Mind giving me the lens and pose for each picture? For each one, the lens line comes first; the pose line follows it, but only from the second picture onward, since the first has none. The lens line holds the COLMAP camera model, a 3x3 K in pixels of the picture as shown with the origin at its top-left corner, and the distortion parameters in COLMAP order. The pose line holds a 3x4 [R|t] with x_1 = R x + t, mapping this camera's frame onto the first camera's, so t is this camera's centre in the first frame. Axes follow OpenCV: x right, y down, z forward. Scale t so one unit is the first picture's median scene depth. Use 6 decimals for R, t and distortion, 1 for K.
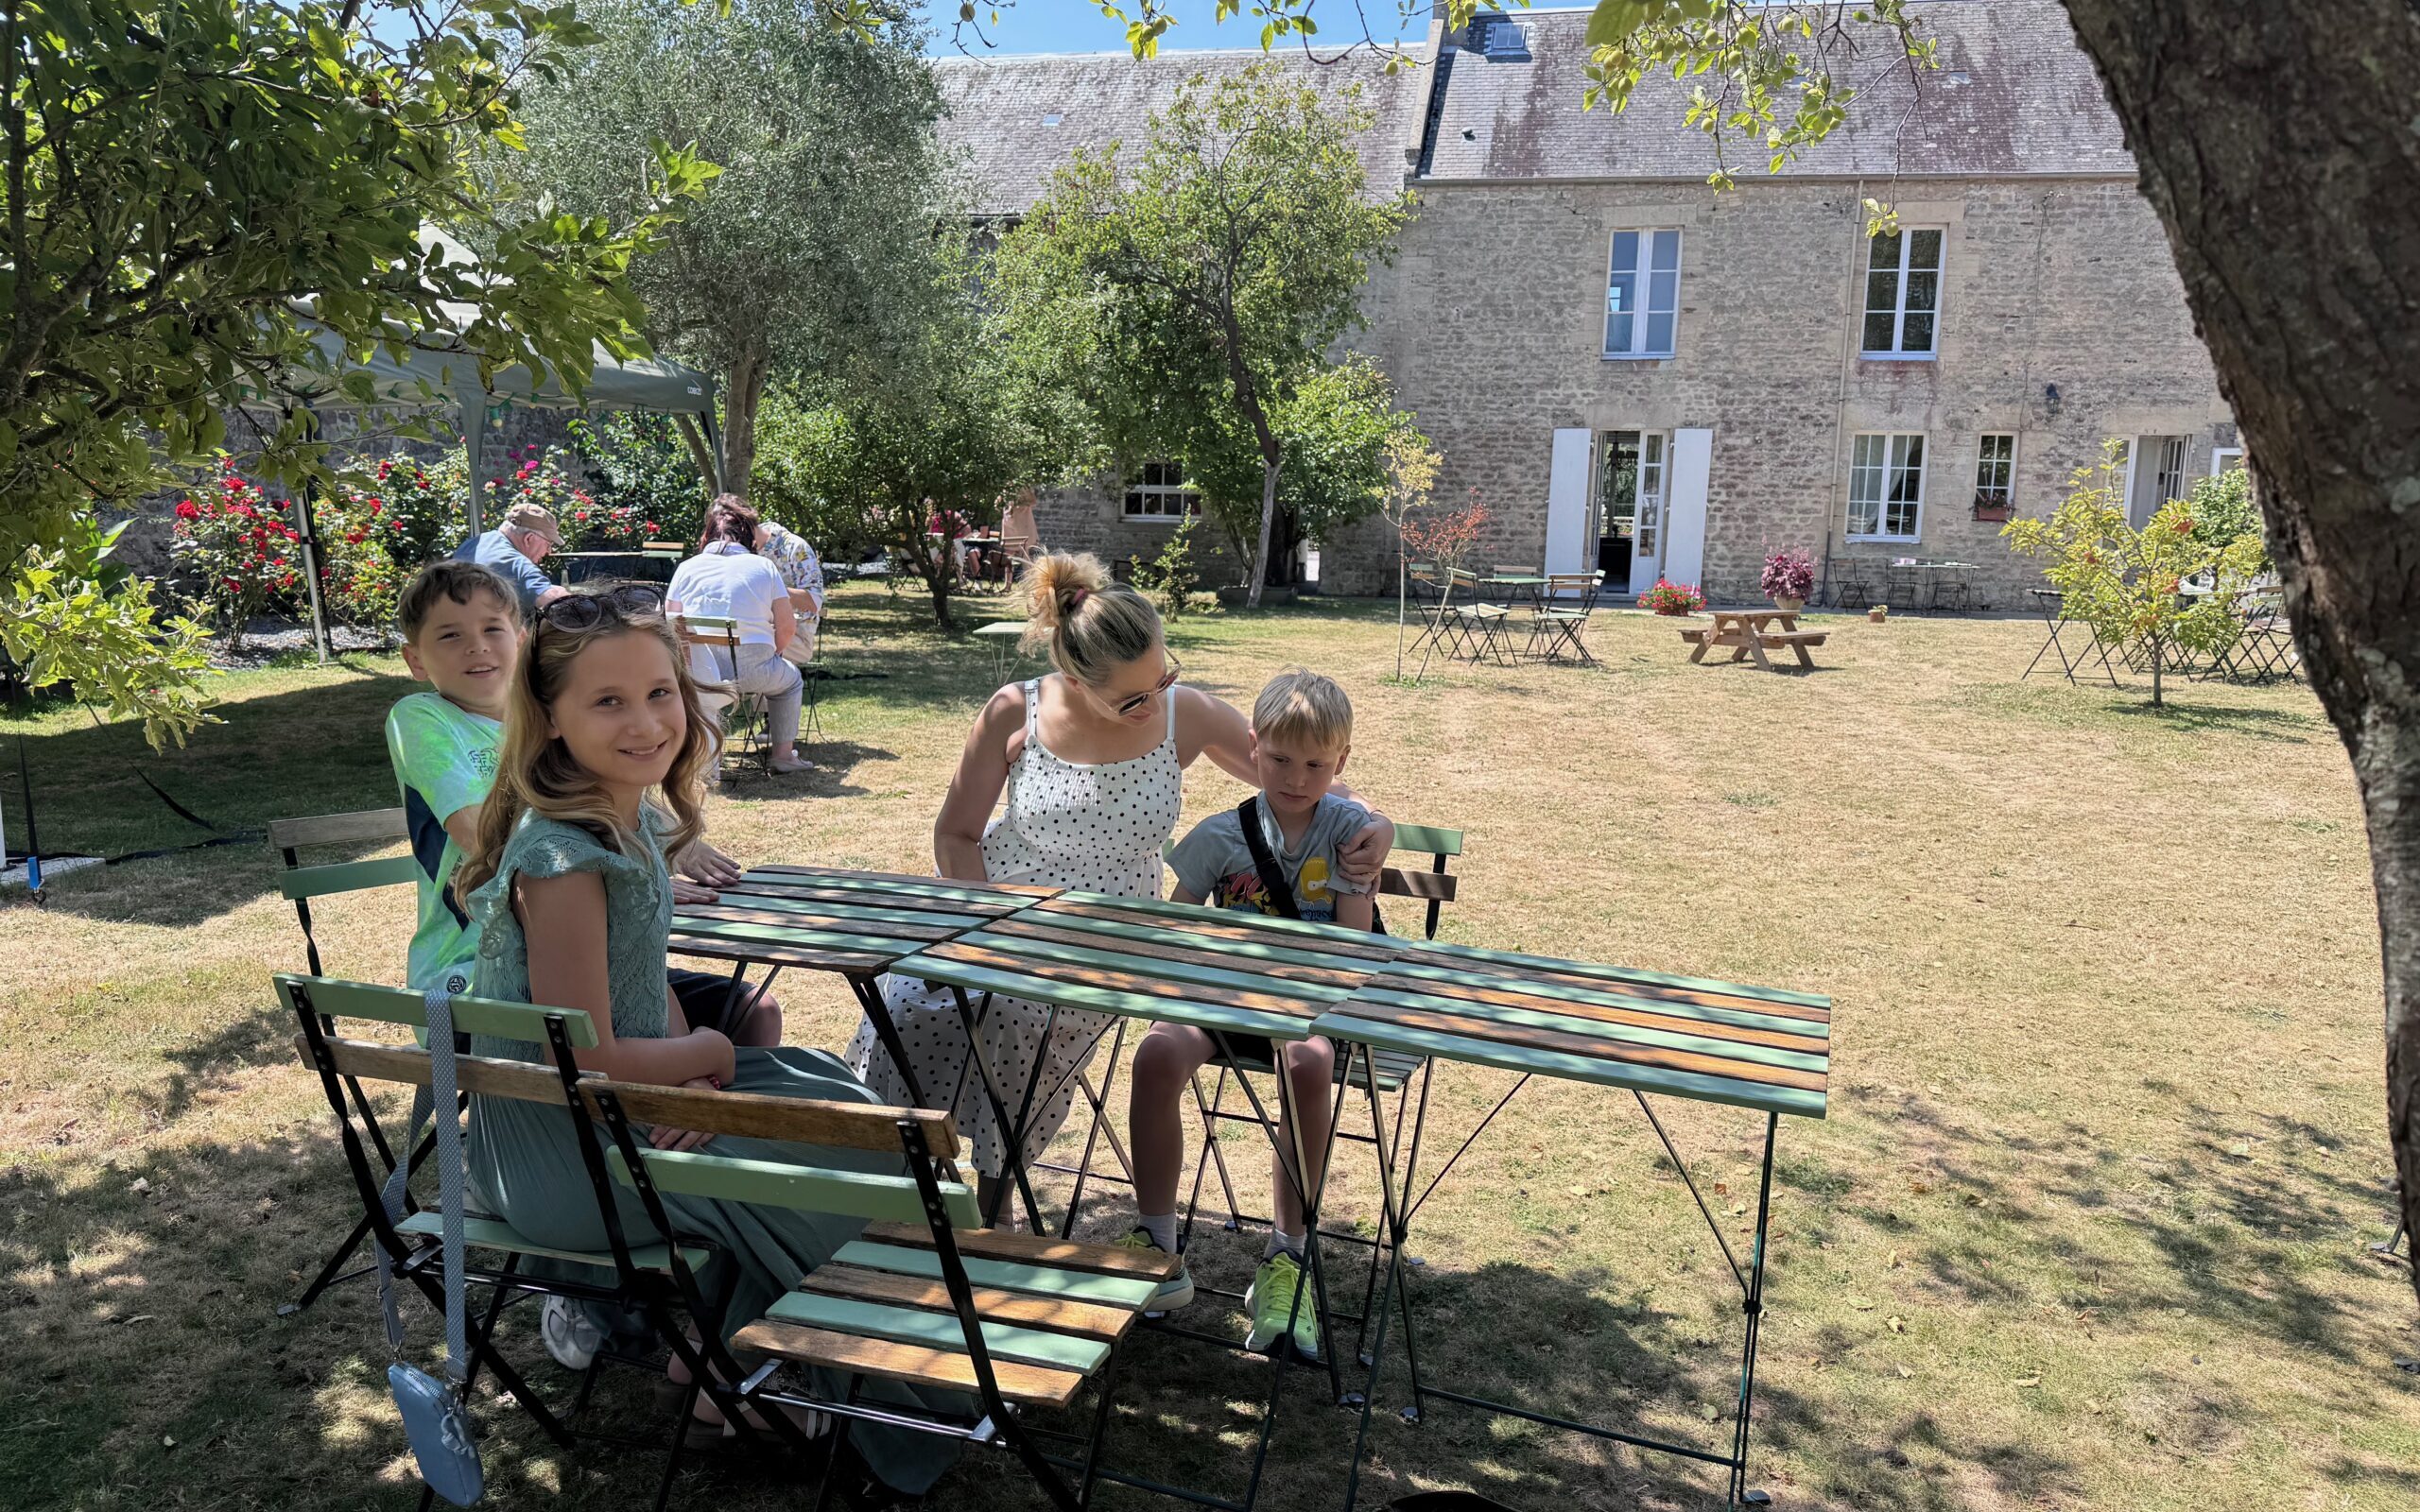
lens RADIAL K [[2512.9, 0, 1203.9], [0, 2512.9, 652.2], [0, 0, 1]] dist [0.365333, -0.000823]
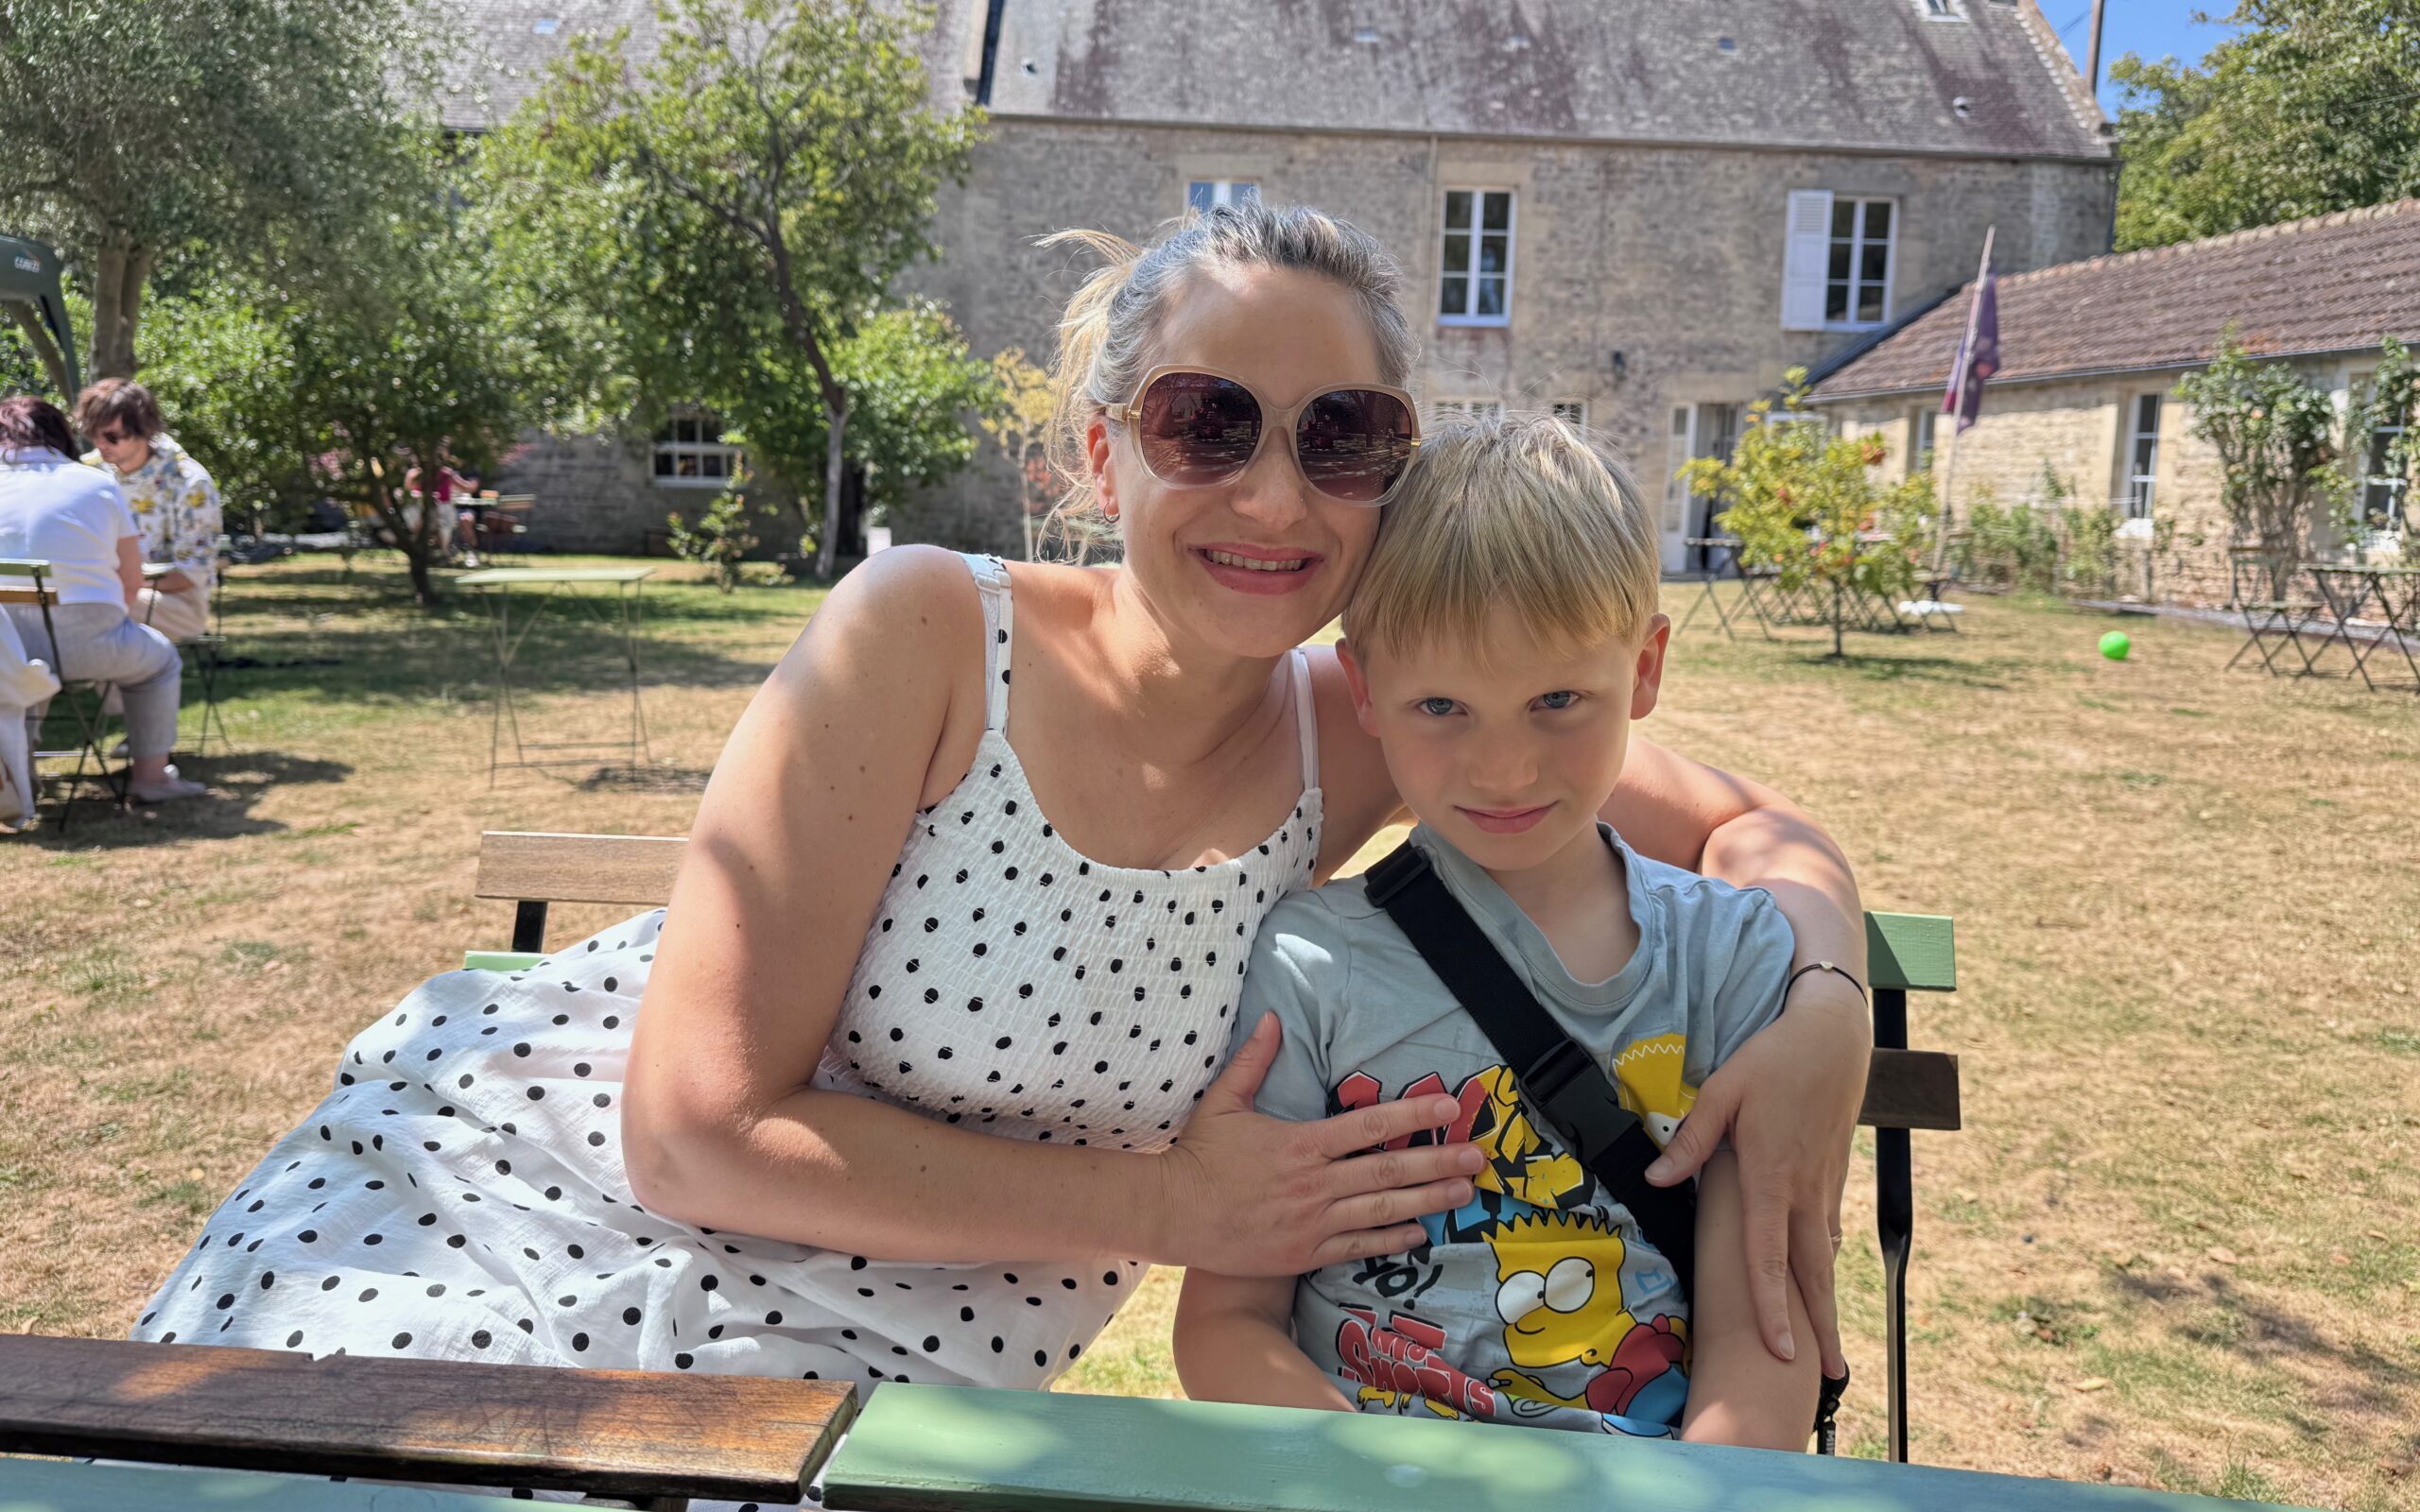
lens RADIAL K [[1879.9, 0, 1210.0], [0, 1879.9, 756.0], [0, 0, 1]] dist [0.006014, 0.004306]
pose [[0.963187, -0.038653, 0.266038, -0.025559], [0.027595, 0.998598, 0.045179, 0.016662], [-0.267411, -0.036174, 0.962903, 0.363295]]
